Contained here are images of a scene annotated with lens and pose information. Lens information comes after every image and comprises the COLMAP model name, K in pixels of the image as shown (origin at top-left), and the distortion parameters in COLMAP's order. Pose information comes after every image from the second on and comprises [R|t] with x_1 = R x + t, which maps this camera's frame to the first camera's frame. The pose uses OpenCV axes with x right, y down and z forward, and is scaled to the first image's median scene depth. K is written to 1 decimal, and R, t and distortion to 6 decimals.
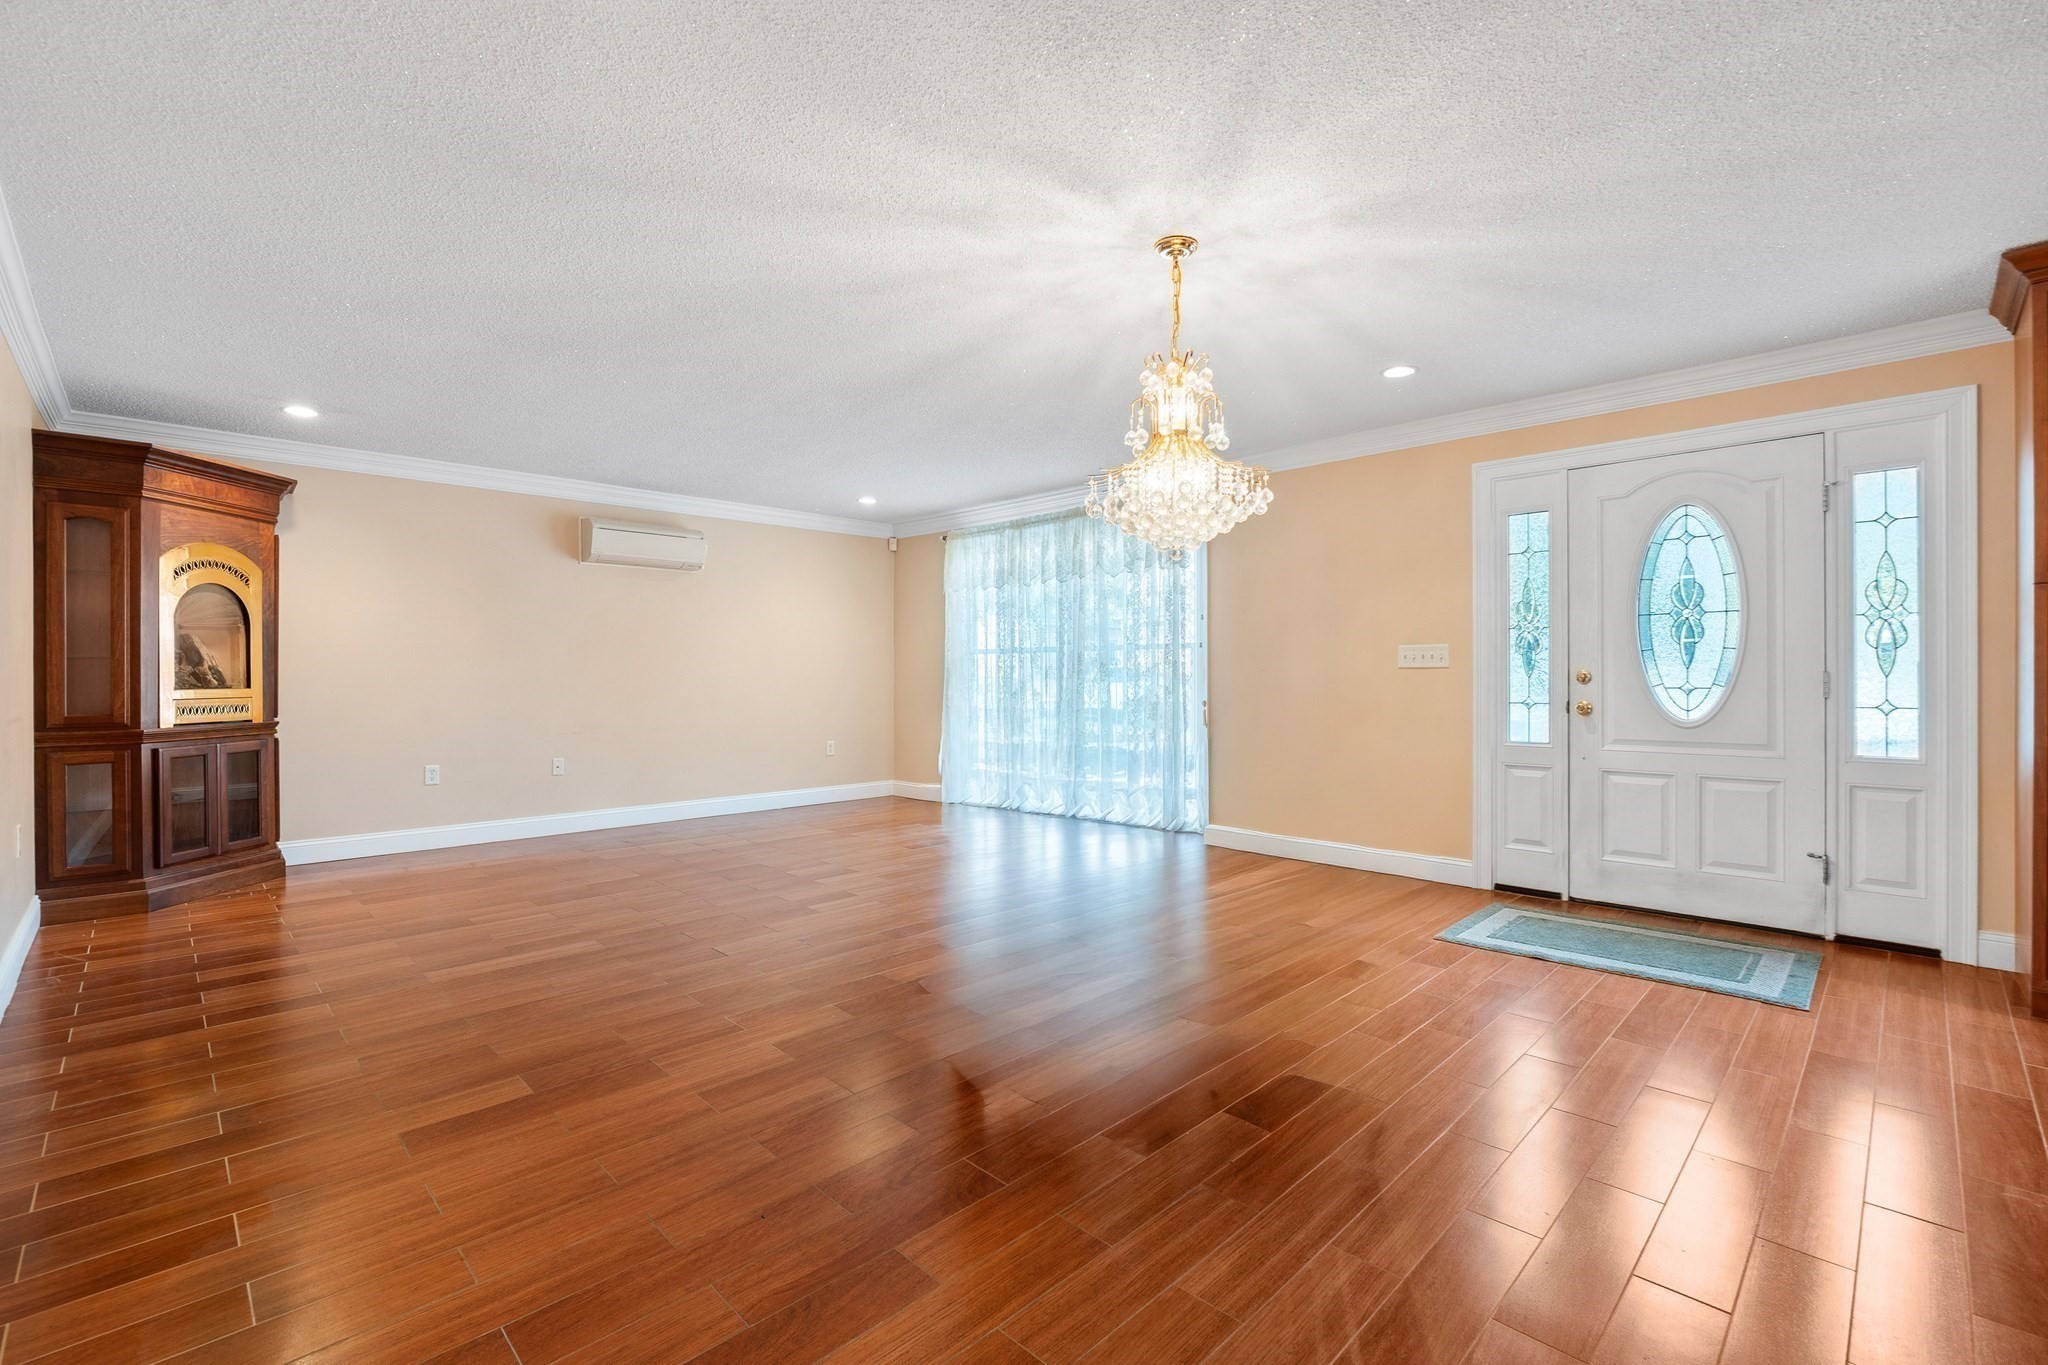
lens RADIAL K [[878.9, 0, 1019.1], [0, 878.9, 677.0], [0, 0, 1]] dist [-0.001309, -0.000122]
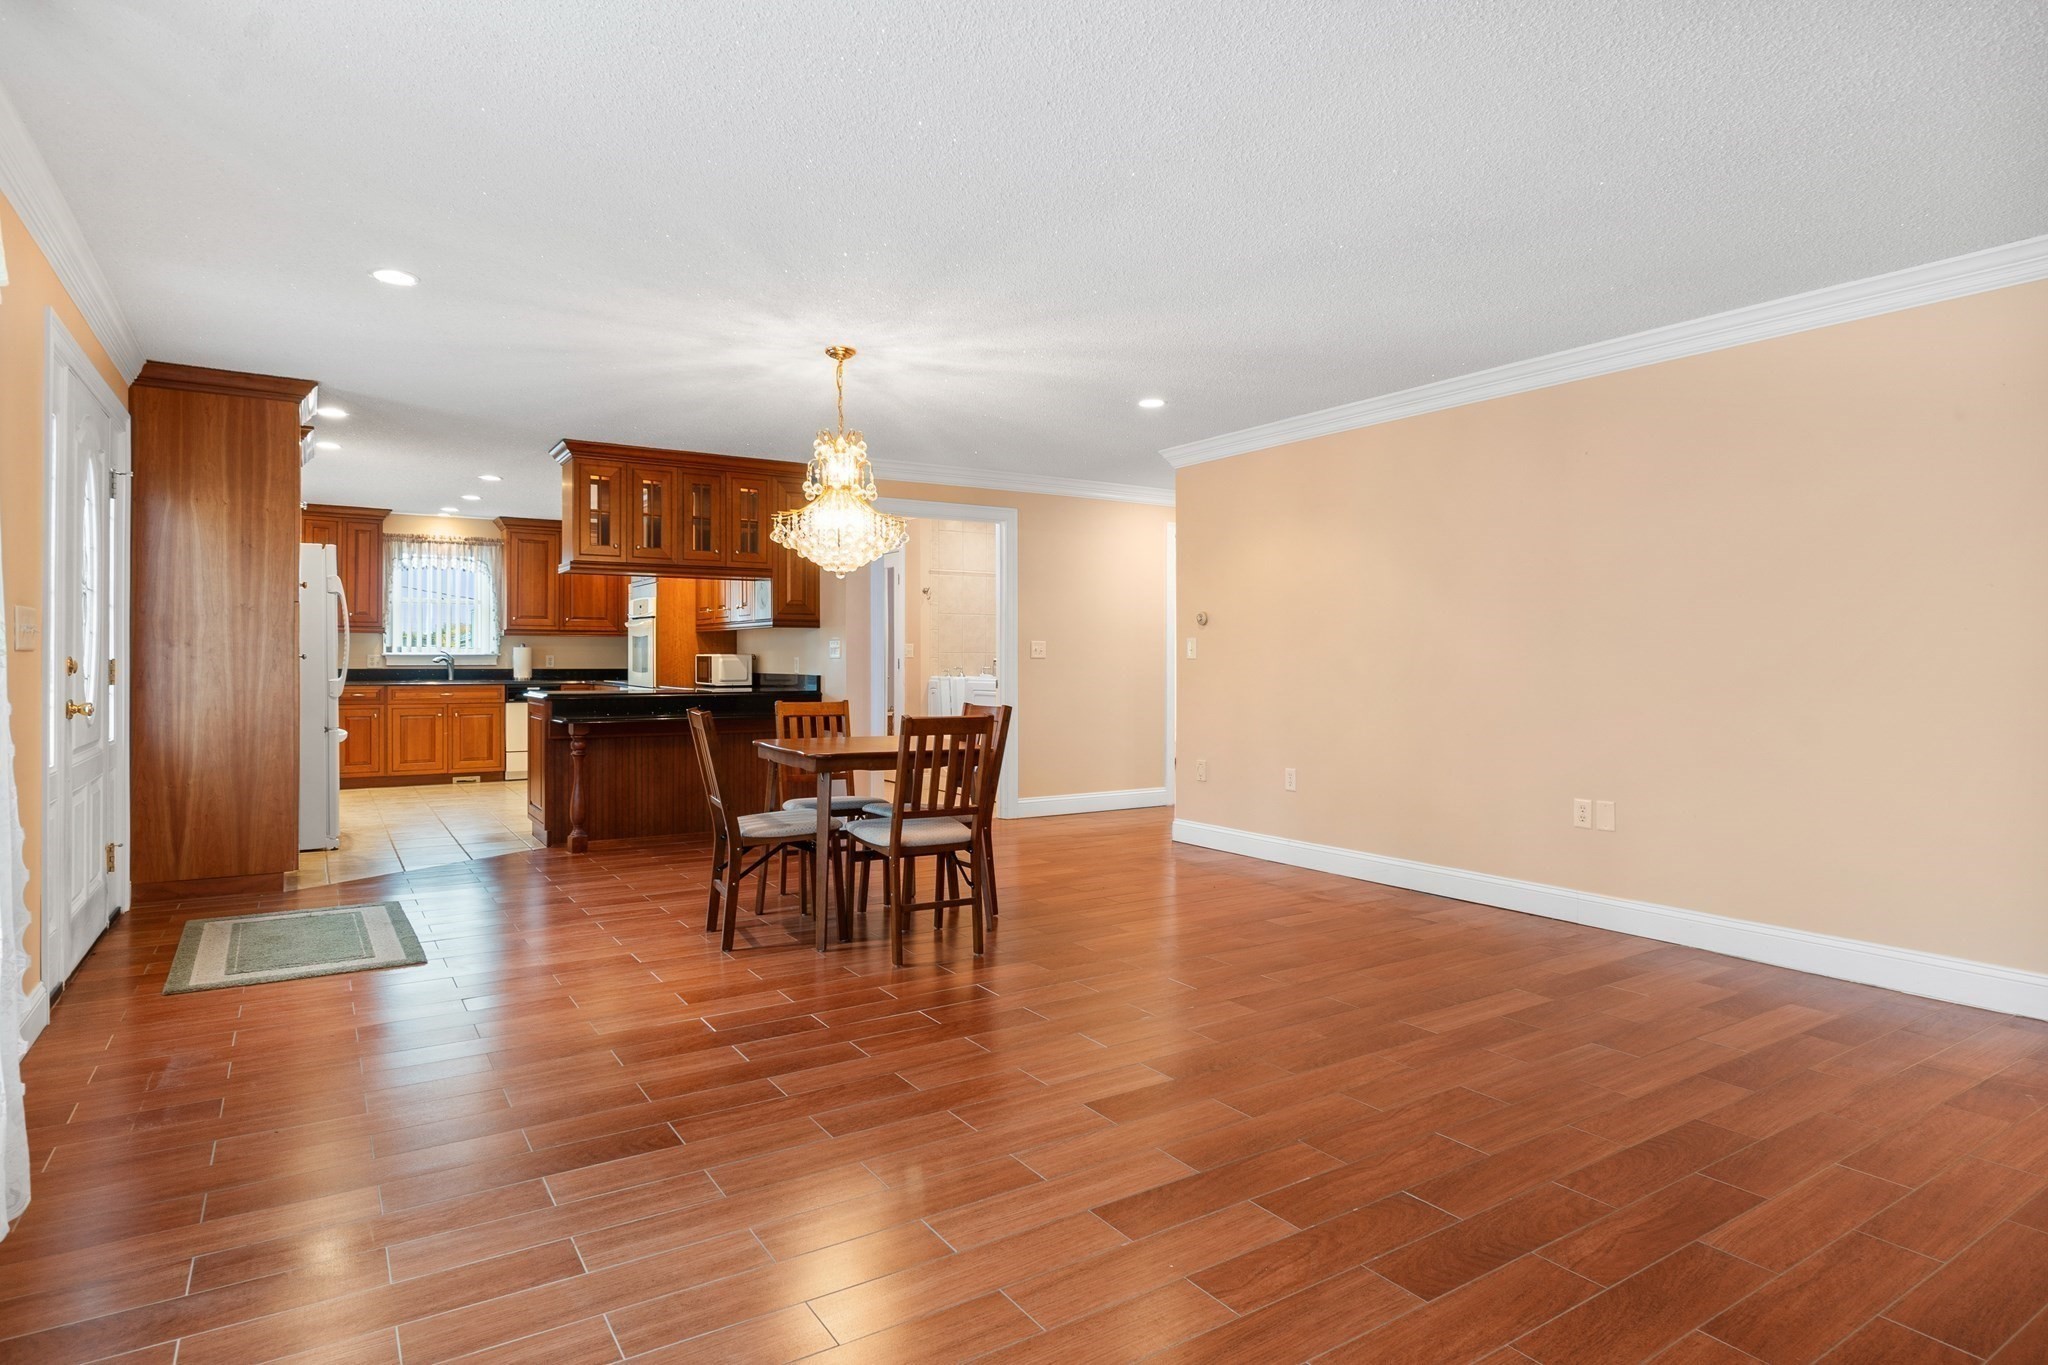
lens RADIAL K [[1118.7, 0, 1030.2], [0, 1118.7, 661.2], [0, 0, 1]] dist [-0.006163, -0.000908]
pose [[-0.980725, 0.000651, 0.195391, -0.295451], [0.001651, 0.999986, 0.004954, -0.006606], [-0.195385, 0.005181, -0.980713, 1.715722]]
